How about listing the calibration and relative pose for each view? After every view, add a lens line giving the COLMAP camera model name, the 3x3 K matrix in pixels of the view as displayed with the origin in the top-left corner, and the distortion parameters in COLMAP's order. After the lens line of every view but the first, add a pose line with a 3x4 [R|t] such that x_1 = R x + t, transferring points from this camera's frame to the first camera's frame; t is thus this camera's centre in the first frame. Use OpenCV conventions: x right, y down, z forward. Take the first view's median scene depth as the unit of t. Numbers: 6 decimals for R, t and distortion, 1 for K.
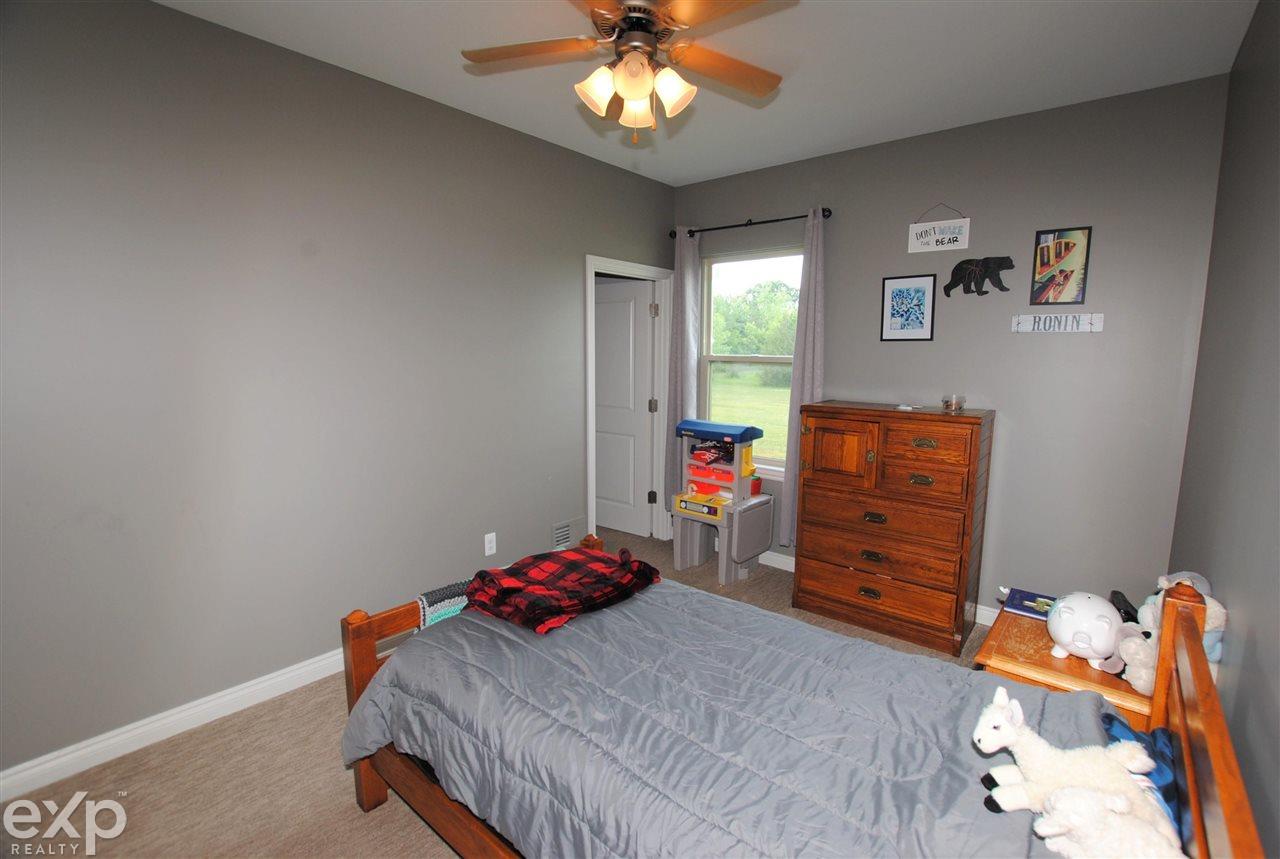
lens RADIAL K [[571.3, 0, 646.3], [0, 571.3, 425.4], [0, 0, 1]] dist [-0.002020, -0.000221]
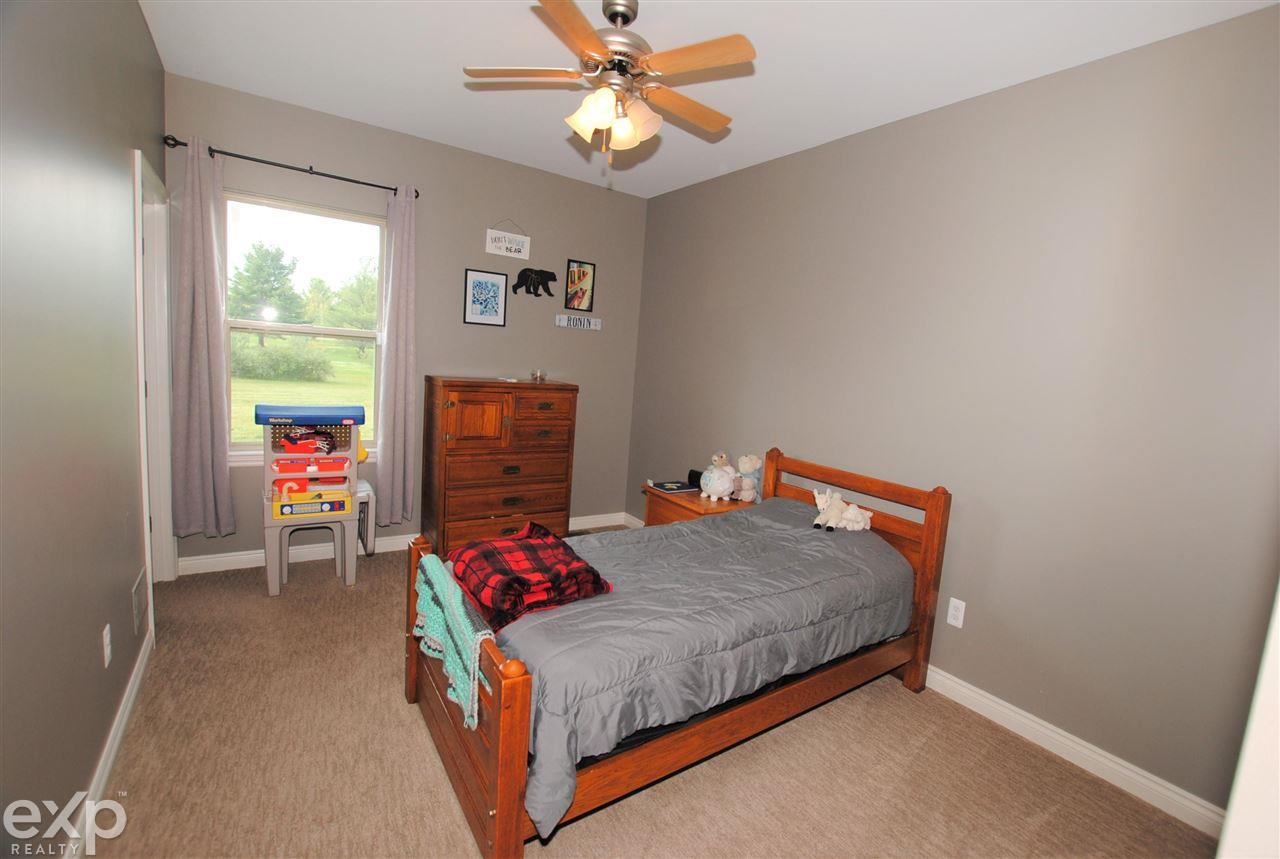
lens RADIAL K [[571.3, 0, 645.9], [0, 571.3, 429.7], [0, 0, 1]] dist [-0.002020, -0.000221]
pose [[0.292050, -0.108755, 0.950199, -0.676018], [0.055576, 0.993765, 0.096659, -0.028274], [-0.954787, 0.024579, 0.296273, 0.350898]]
